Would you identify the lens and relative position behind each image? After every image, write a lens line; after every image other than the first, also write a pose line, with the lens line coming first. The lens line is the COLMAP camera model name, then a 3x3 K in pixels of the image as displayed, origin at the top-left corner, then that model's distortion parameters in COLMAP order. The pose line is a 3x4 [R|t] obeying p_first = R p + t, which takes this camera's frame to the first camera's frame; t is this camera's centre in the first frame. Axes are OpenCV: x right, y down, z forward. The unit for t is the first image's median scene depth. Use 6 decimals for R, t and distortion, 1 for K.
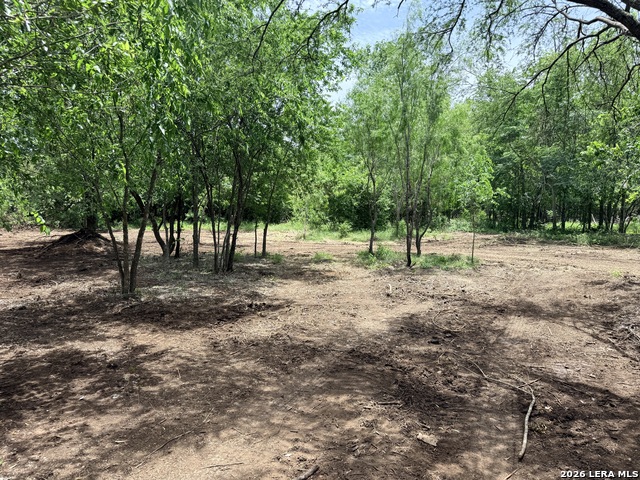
lens RADIAL K [[445.0, 0, 320.1], [0, 445.0, 238.2], [0, 0, 1]] dist [-0.000704, -0.003905]
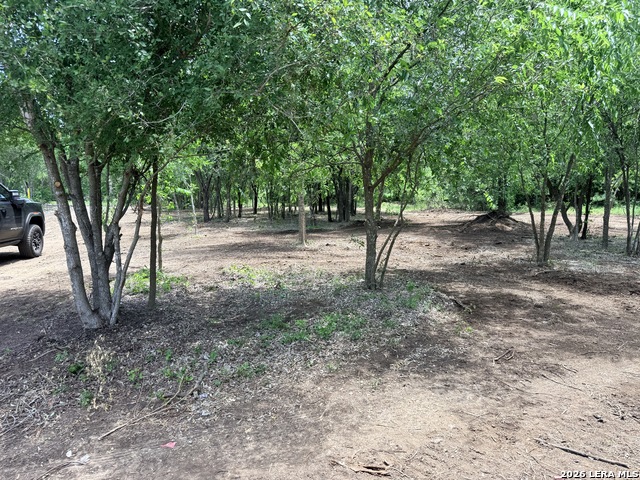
lens RADIAL K [[445.0, 0, 320.1], [0, 445.0, 238.2], [0, 0, 1]] dist [-0.000704, -0.003905]
pose [[0.671725, 0.060003, -0.738366, 0.038023], [-0.035294, 0.998175, 0.049008, 0.019727], [0.739959, -0.006860, 0.672617, -0.209792]]
